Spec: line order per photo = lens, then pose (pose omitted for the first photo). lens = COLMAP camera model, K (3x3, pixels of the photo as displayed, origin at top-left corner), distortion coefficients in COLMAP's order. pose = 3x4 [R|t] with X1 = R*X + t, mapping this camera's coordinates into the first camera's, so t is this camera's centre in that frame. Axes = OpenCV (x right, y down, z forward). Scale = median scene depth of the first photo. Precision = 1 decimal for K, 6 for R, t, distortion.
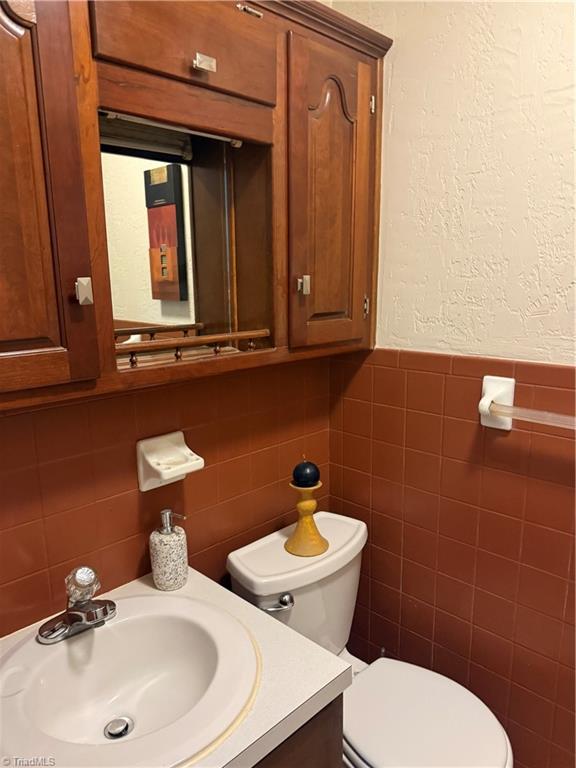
lens RADIAL K [[542.0, 0, 288.0], [0, 542.0, 384.0], [0, 0, 1]] dist [-0.003205, -0.000330]
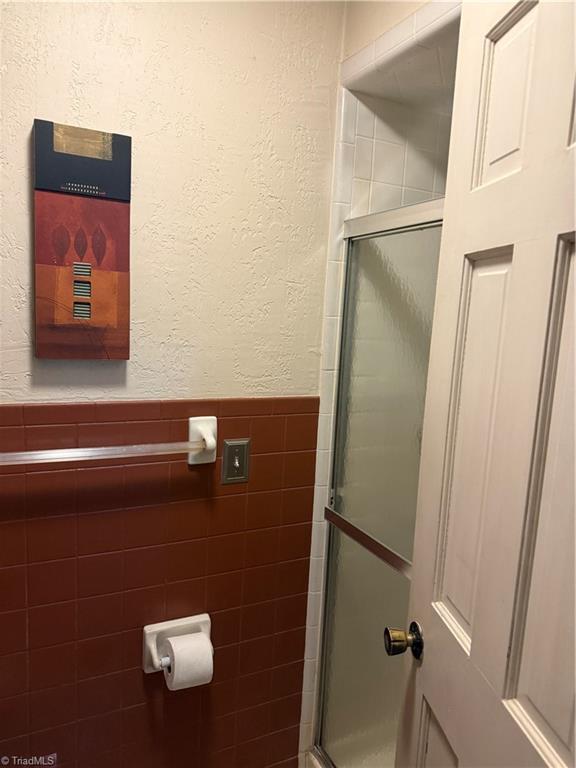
lens RADIAL K [[542.0, 0, 288.0], [0, 542.0, 384.0], [0, 0, 1]] dist [-0.003205, -0.000330]
pose [[0.326201, -0.085371, 0.941438, -0.574130], [0.133702, 0.990068, 0.043455, -0.104182], [-0.935797, 0.111697, 0.334376, 0.509438]]
